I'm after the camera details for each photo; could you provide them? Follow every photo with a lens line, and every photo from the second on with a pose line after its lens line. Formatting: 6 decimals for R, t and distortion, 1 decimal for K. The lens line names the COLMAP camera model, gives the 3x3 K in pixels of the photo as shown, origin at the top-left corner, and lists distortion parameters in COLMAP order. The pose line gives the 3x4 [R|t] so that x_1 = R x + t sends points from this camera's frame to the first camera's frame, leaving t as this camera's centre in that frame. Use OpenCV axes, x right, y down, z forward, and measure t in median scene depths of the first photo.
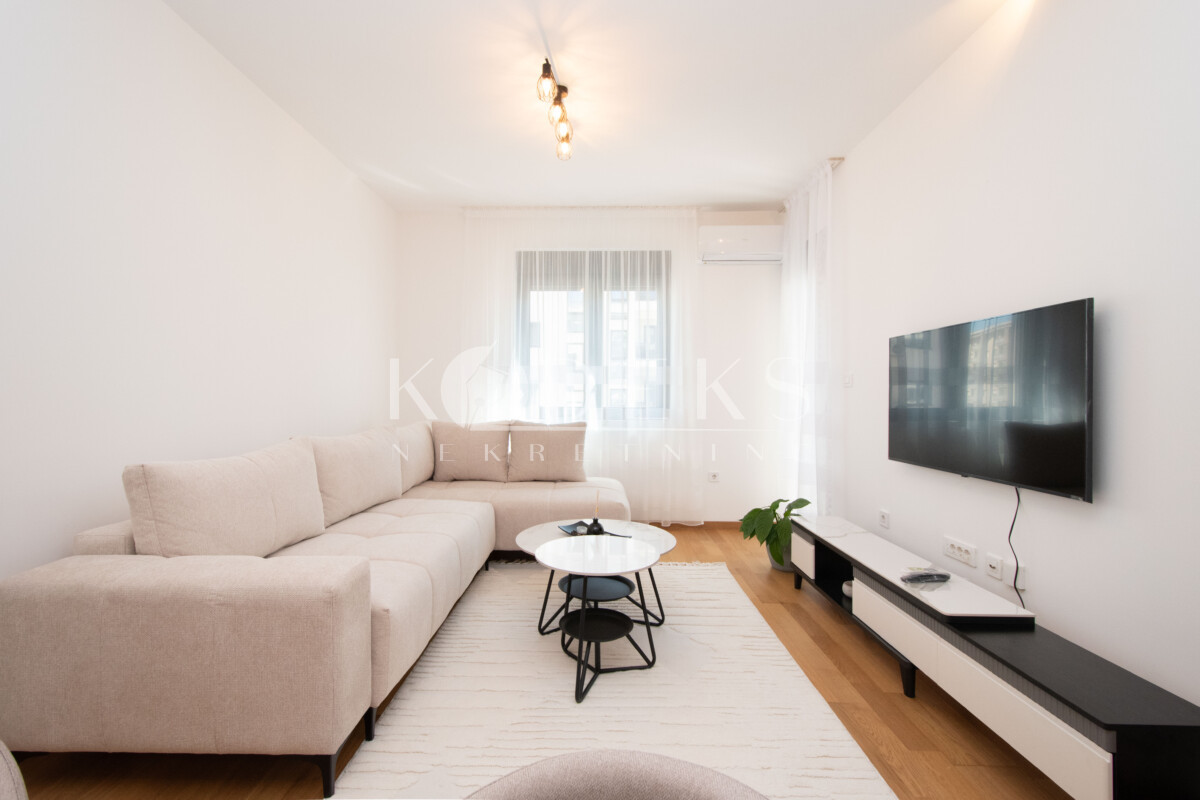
lens RADIAL K [[581.9, 0, 600.0], [0, 581.9, 400.0], [0, 0, 1]] dist [0.022495, -0.000445]
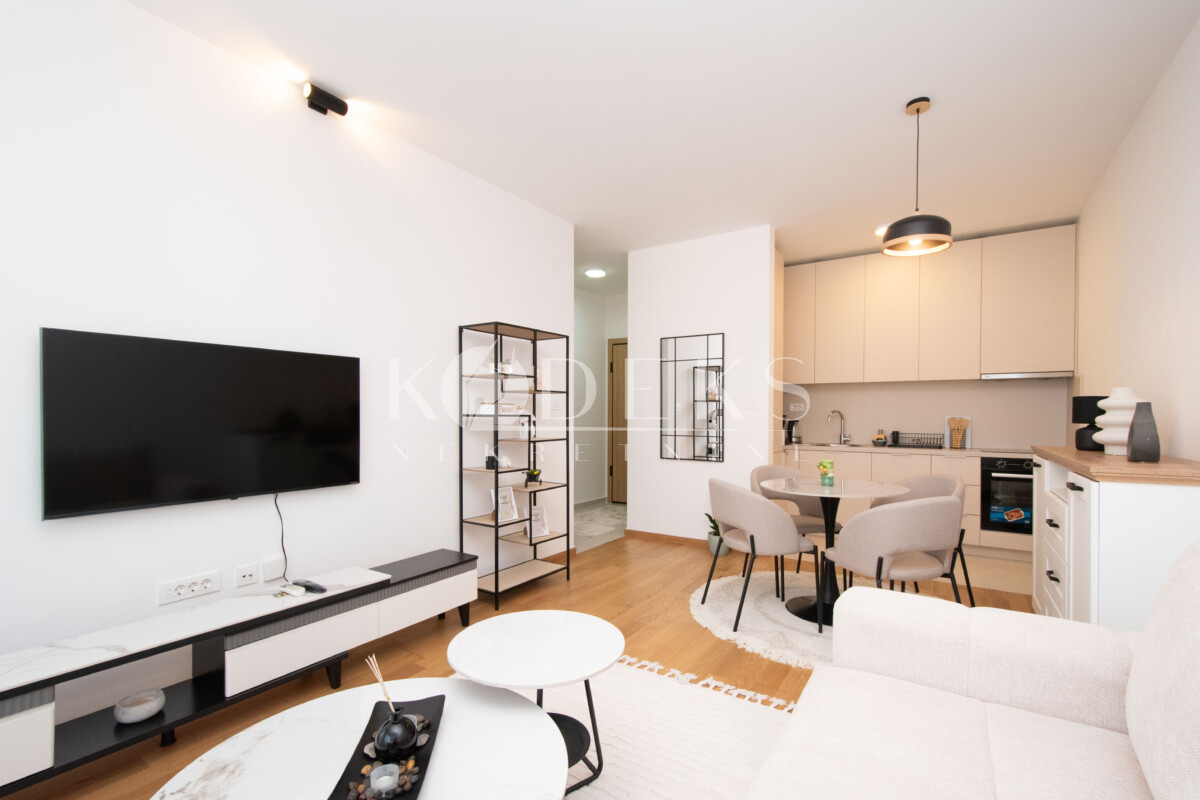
lens RADIAL K [[583.7, 0, 598.3], [0, 583.7, 424.8], [0, 0, 1]] dist [0.034103, -0.000203]
pose [[-0.860382, -0.012867, 0.509487, -0.438652], [-0.001074, 0.999725, 0.023434, -0.021503], [-0.509649, 0.019615, -0.860159, 1.569693]]
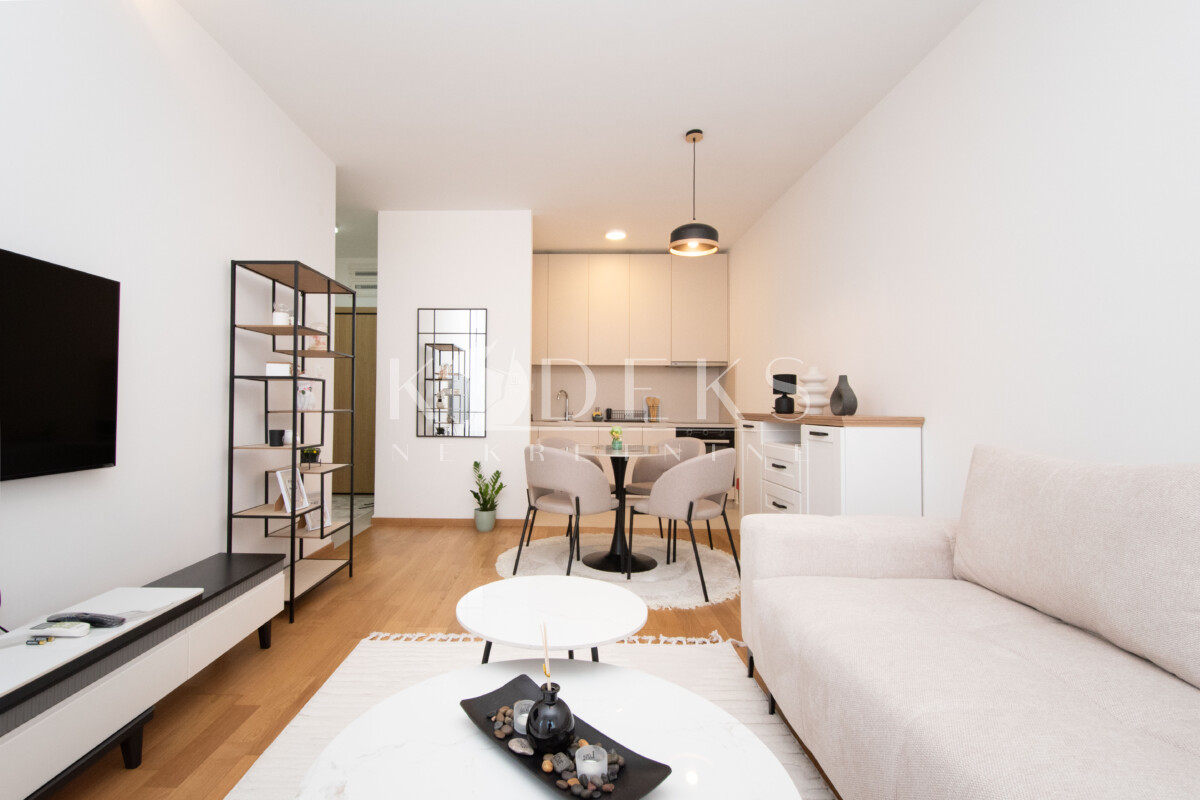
lens RADIAL K [[581.9, 0, 600.0], [0, 581.9, 400.0], [0, 0, 1]] dist [0.022495, -0.000445]
pose [[-0.998441, -0.006109, -0.055484, -0.017473], [-0.005913, 0.999976, -0.003694, 0.035868], [0.055505, -0.003360, -0.998453, 1.648756]]
